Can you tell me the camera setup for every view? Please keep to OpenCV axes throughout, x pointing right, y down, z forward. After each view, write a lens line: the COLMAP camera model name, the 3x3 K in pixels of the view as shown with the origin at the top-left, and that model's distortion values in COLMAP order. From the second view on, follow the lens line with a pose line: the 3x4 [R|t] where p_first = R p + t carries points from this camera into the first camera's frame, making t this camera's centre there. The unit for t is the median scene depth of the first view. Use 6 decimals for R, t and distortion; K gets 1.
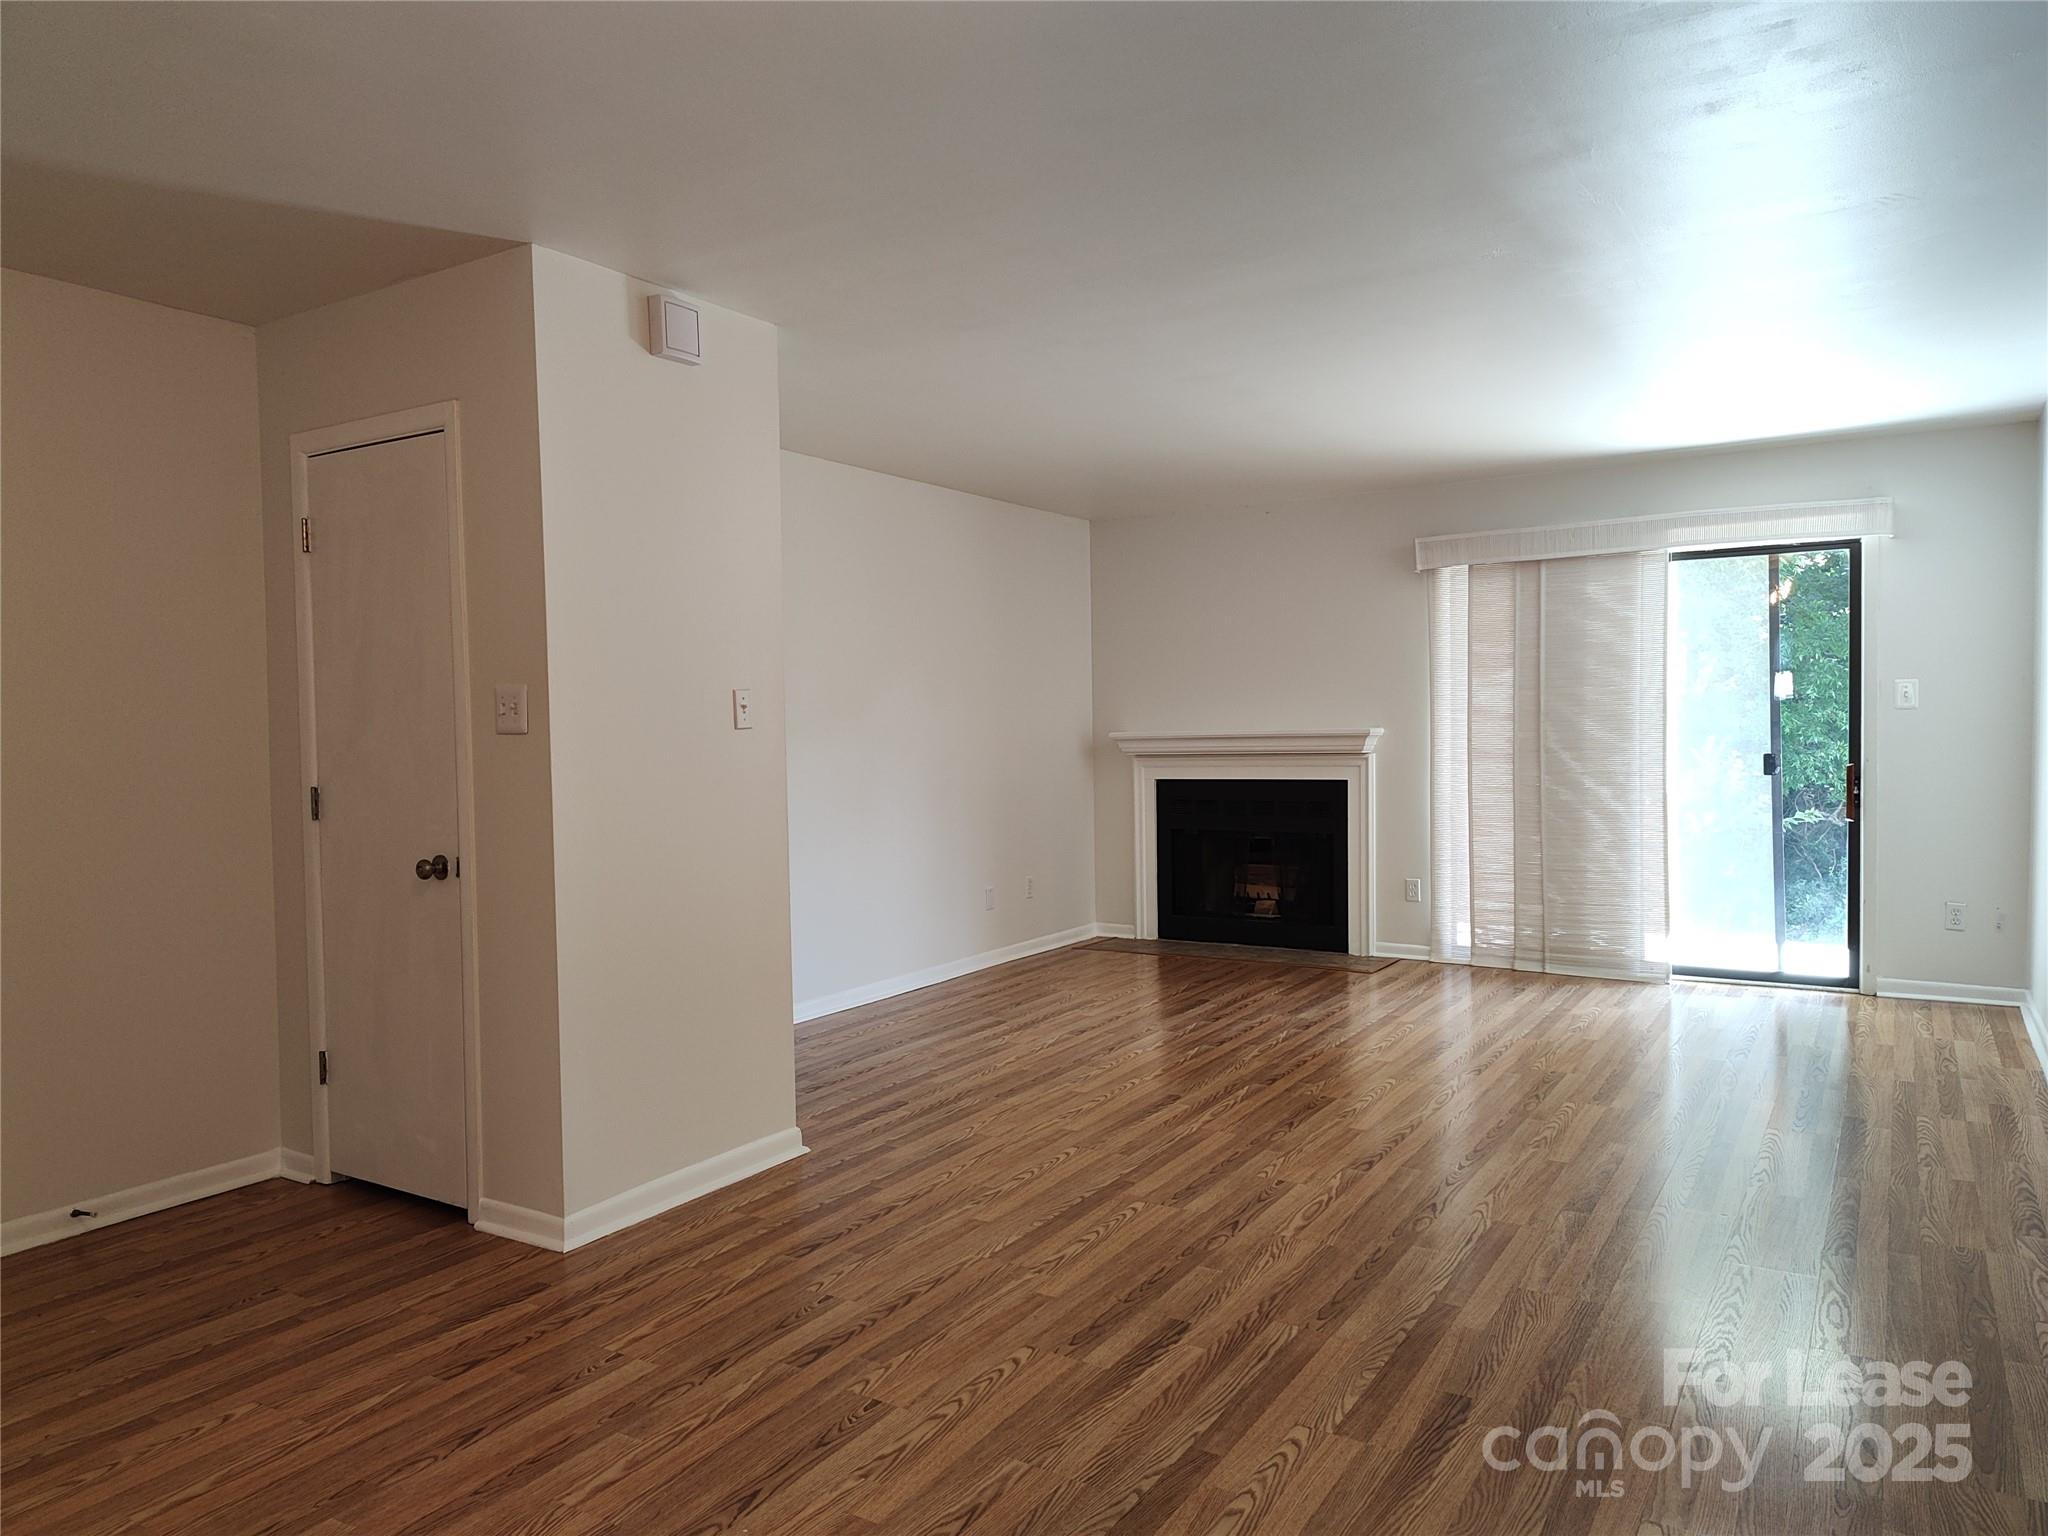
lens RADIAL K [[1350.0, 0, 1024.0], [0, 1350.0, 768.0], [0, 0, 1]] dist [0.030165, -0.054157]
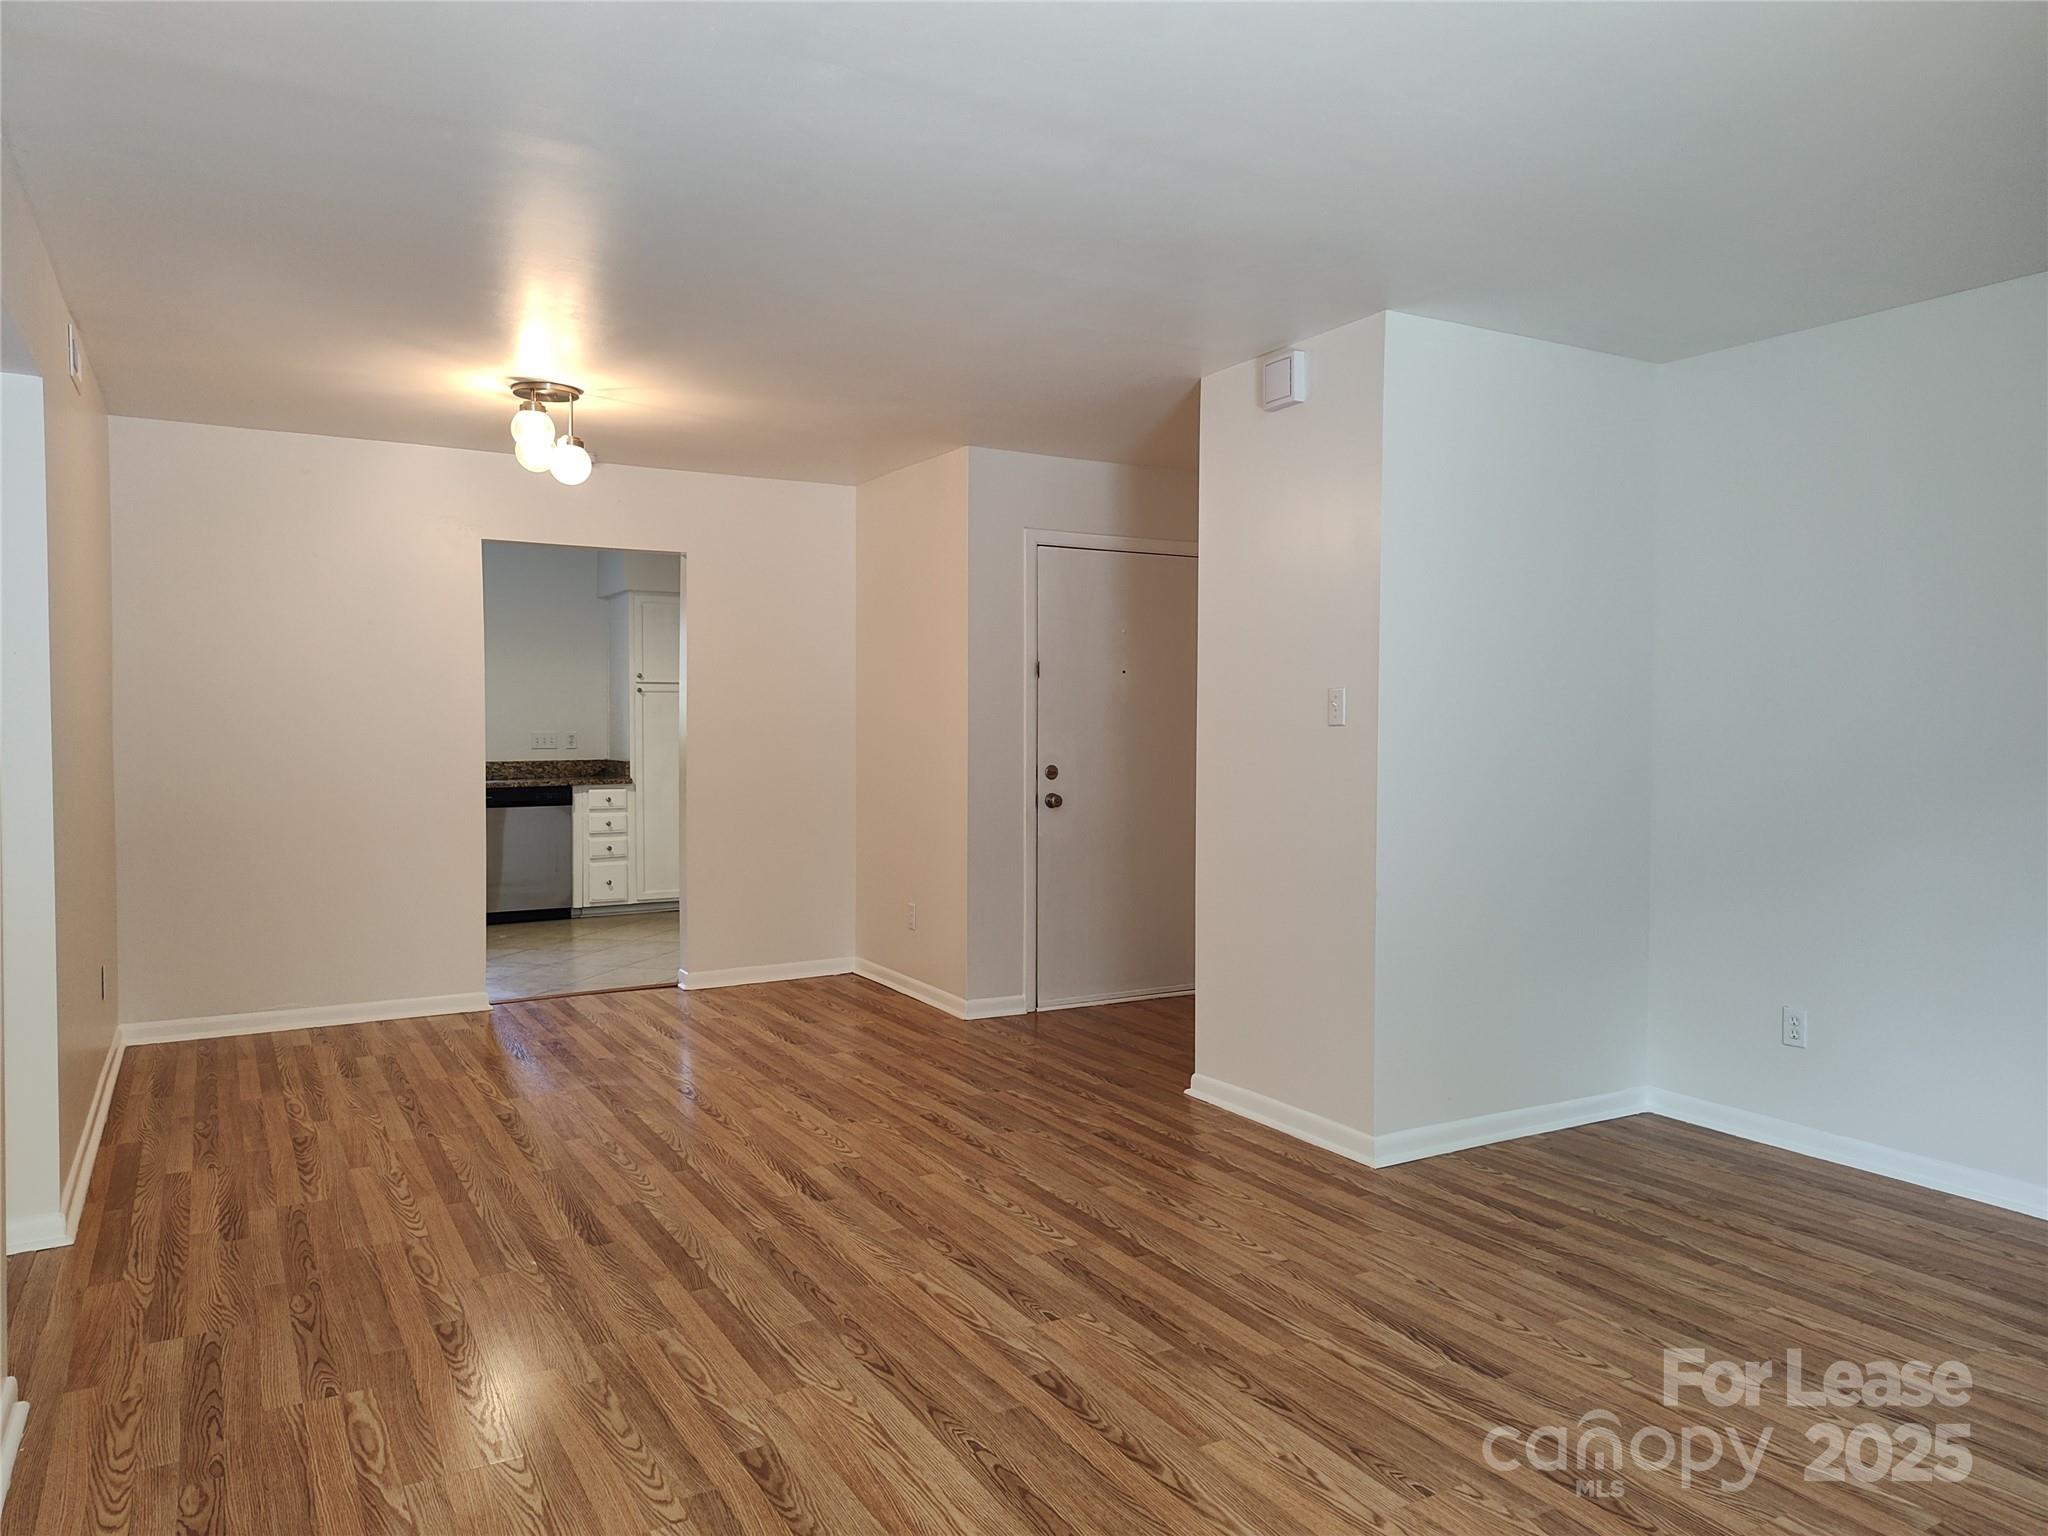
lens RADIAL K [[1393.7, 0, 1019.4], [0, 1393.7, 775.1], [0, 0, 1]] dist [0.058426, -0.077229]
pose [[-0.463020, 0.052463, -0.884794, 0.954966], [-0.023442, 0.997173, 0.071393, -0.067020], [0.886038, 0.053797, -0.460481, 1.425268]]
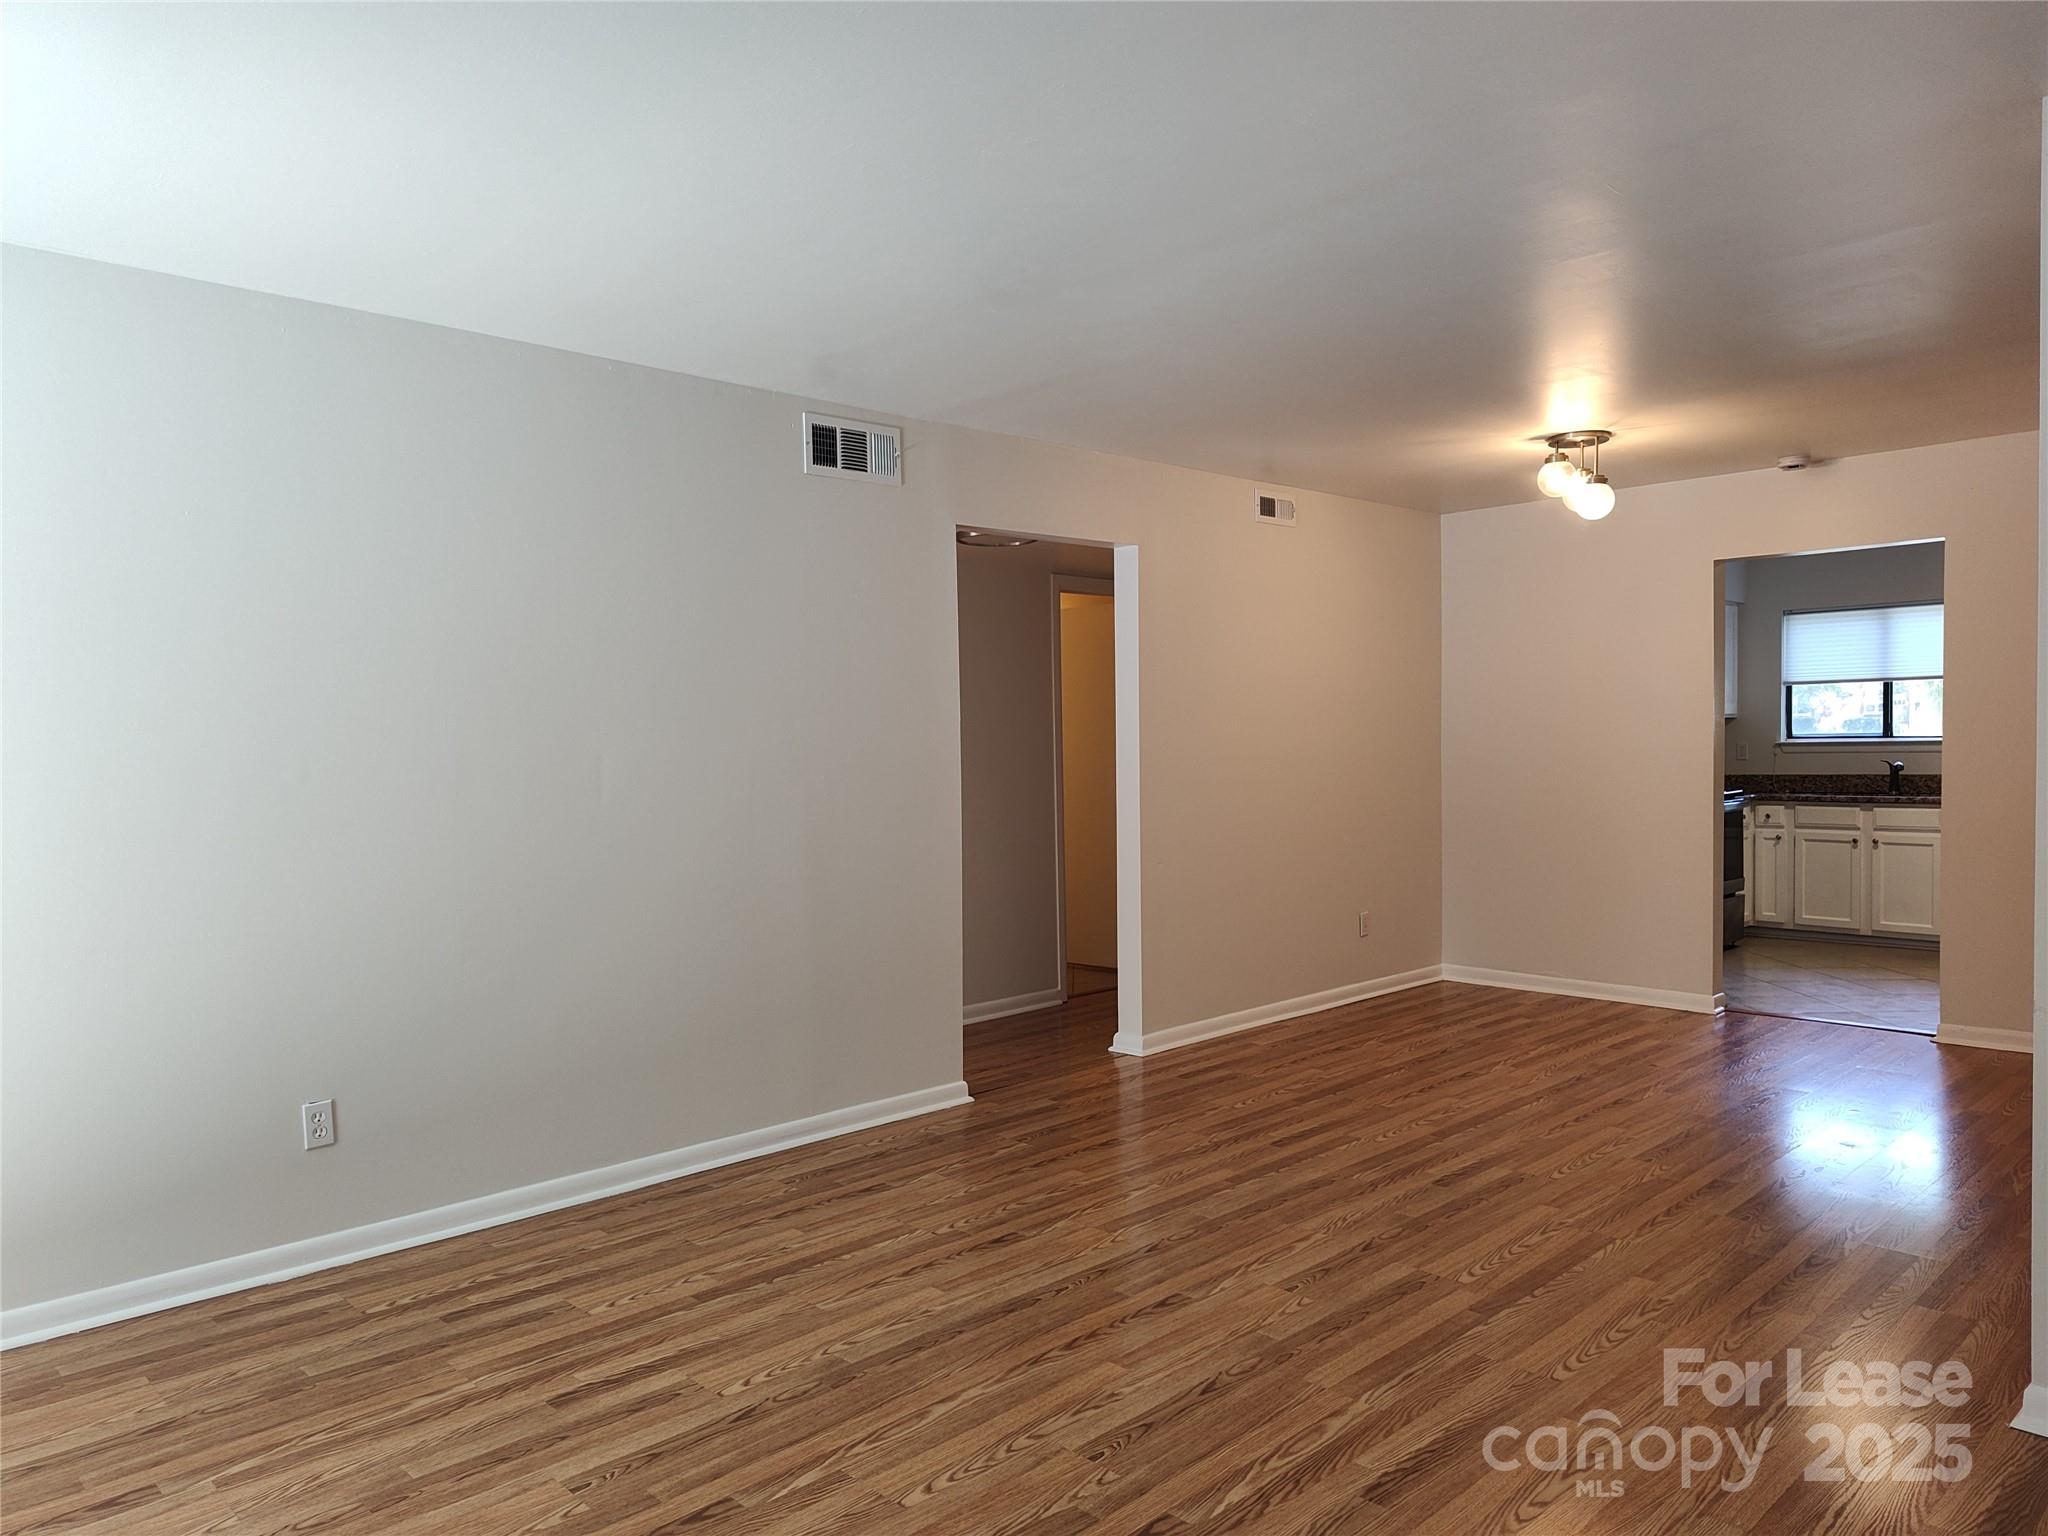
lens RADIAL K [[1393.7, 0, 1019.4], [0, 1393.7, 775.1], [0, 0, 1]] dist [0.058426, -0.077229]
pose [[-0.968698, 0.027938, 0.246663, 0.135330], [0.043035, 0.997501, 0.056027, -0.082748], [-0.244482, 0.064889, -0.967480, 2.007121]]
